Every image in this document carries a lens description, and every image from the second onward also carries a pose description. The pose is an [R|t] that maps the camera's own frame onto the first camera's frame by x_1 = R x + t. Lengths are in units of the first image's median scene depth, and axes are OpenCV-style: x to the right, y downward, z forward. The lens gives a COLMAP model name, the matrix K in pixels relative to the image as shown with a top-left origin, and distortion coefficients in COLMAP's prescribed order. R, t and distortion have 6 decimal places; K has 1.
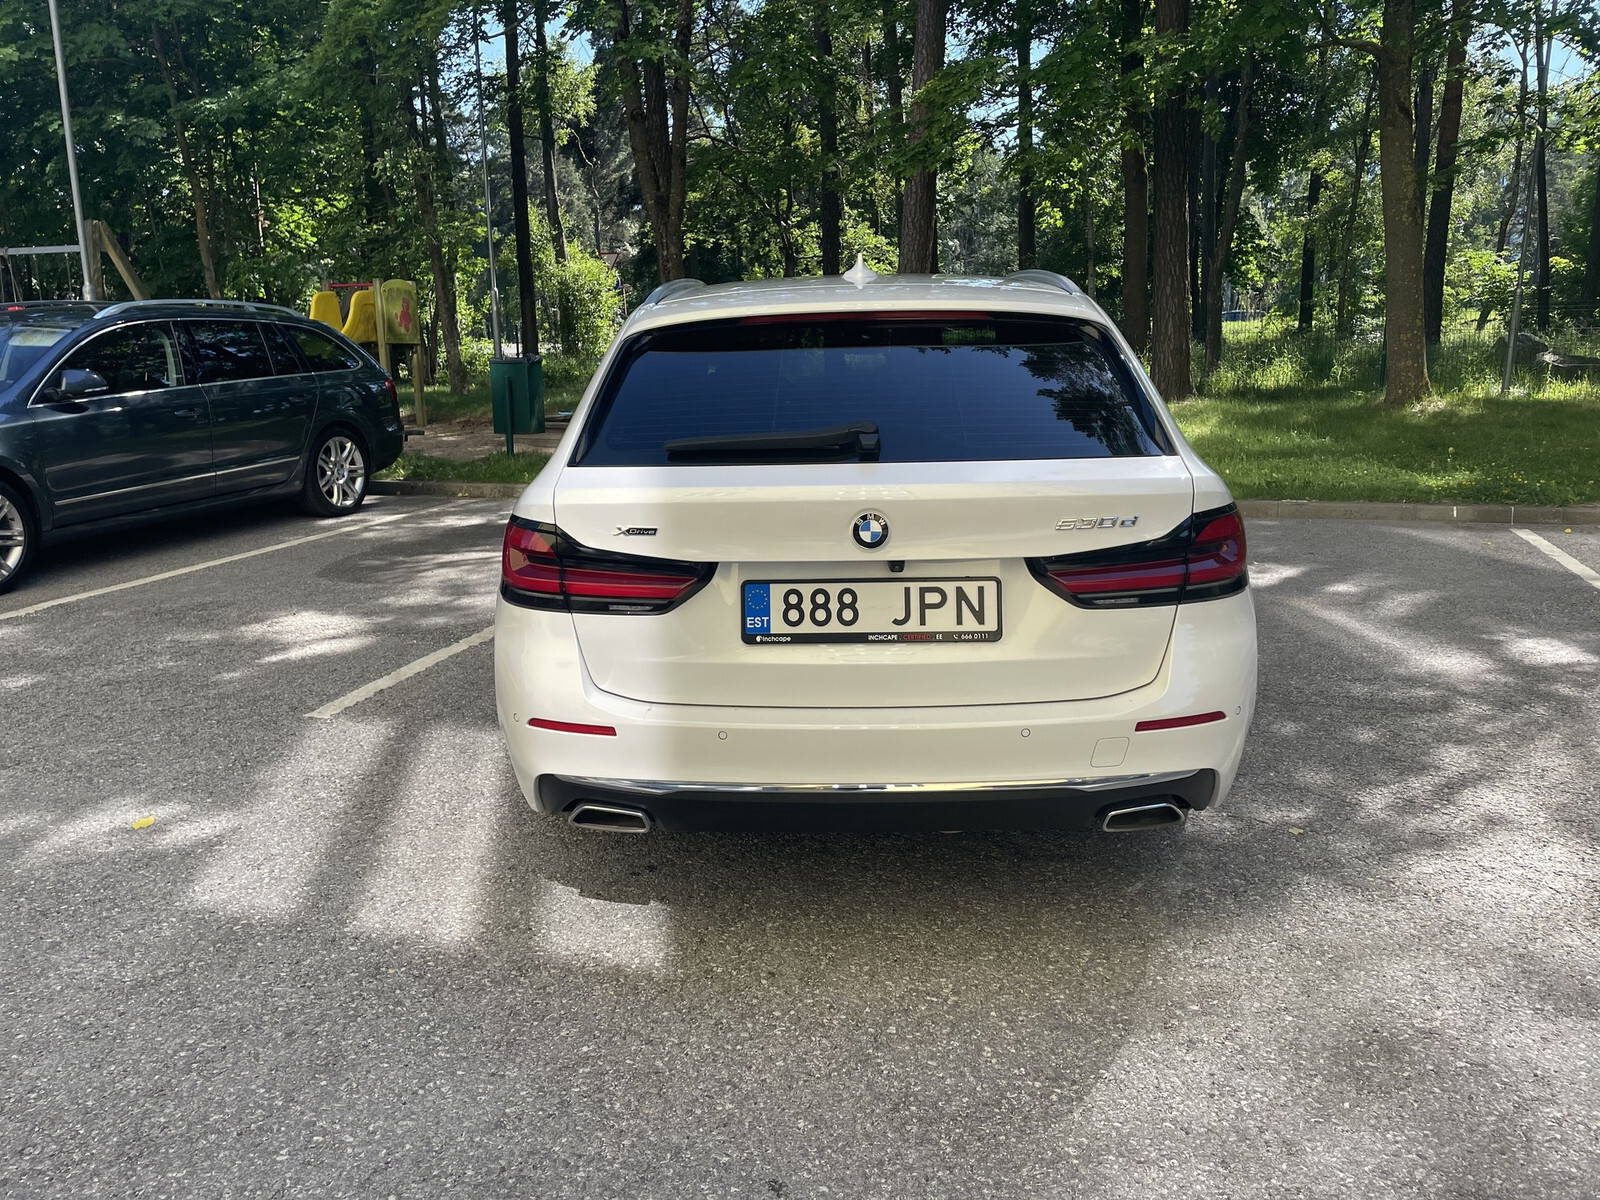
lens RADIAL K [[1190.2, 0, 800.0], [0, 1190.2, 600.0], [0, 0, 1]] dist [0.100980, -0.131507]
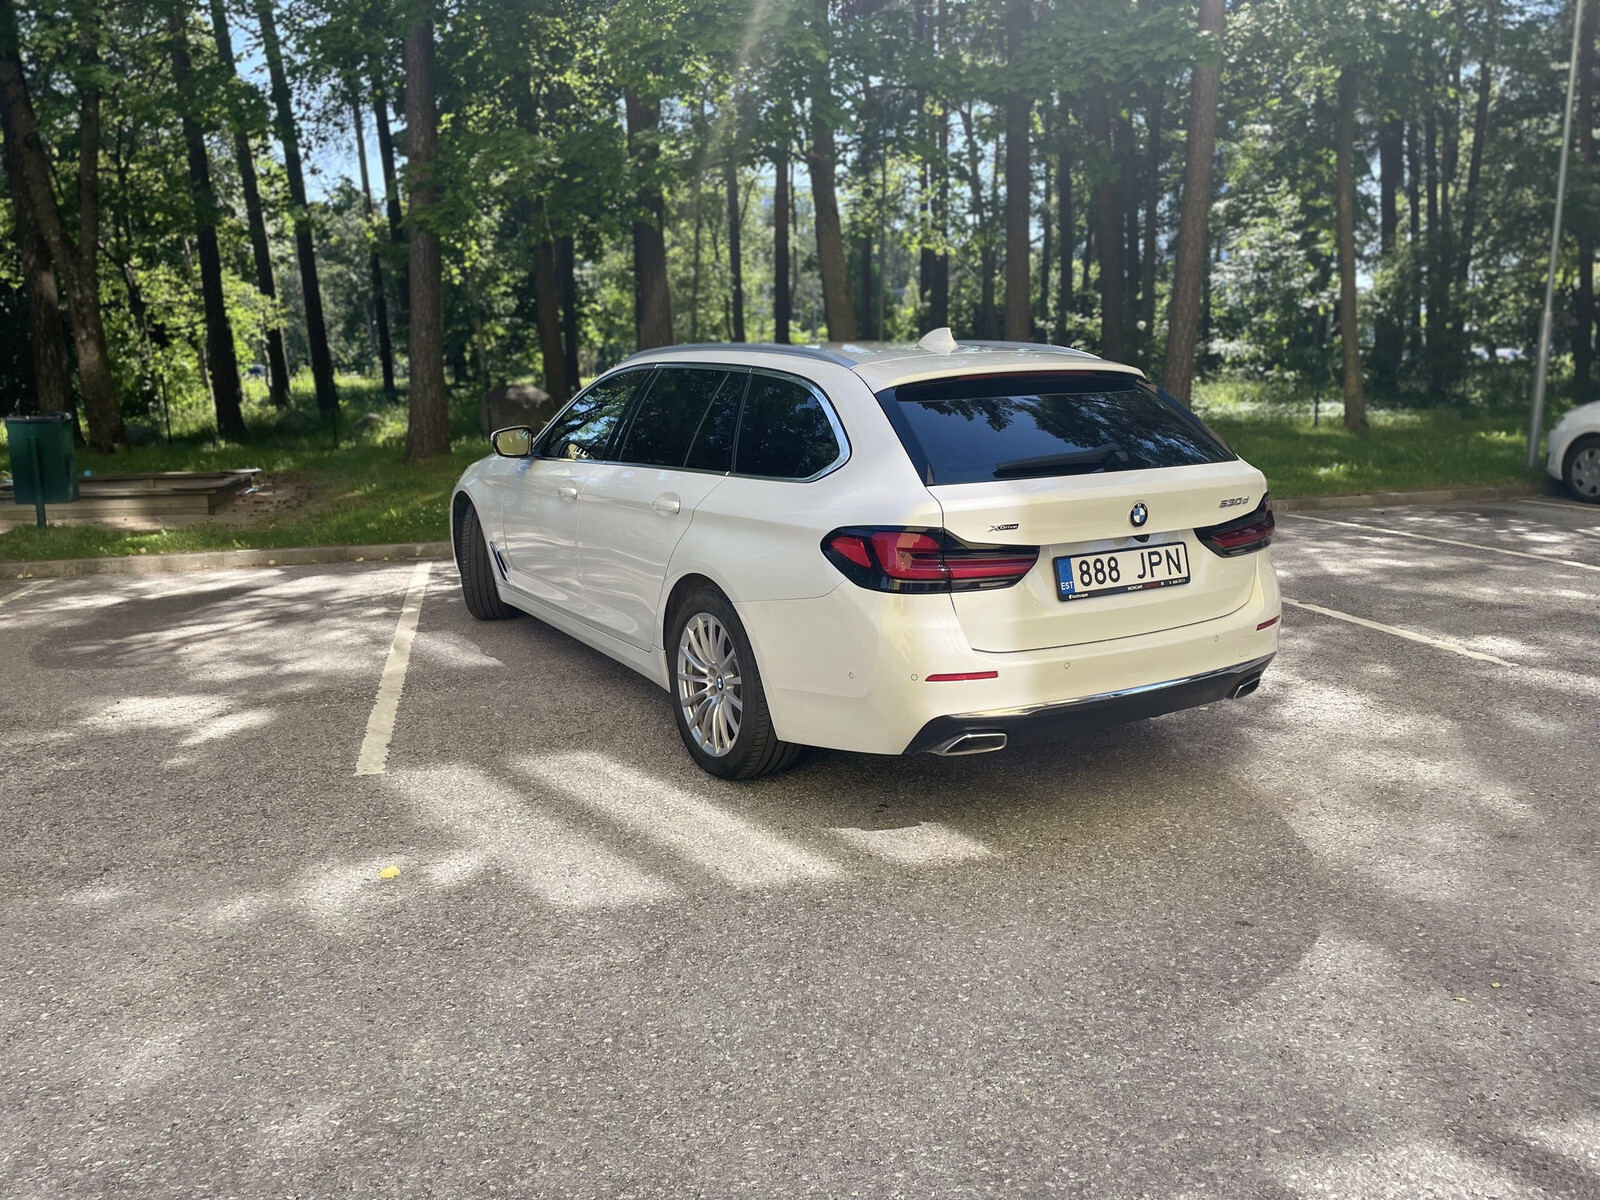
lens RADIAL K [[1190.2, 0, 800.0], [0, 1190.2, 600.0], [0, 0, 1]] dist [0.100980, -0.131507]
pose [[0.848179, -0.095971, 0.520943, -1.058206], [0.118450, 0.992910, -0.009935, 0.012139], [-0.516296, 0.070133, 0.853534, -0.059884]]
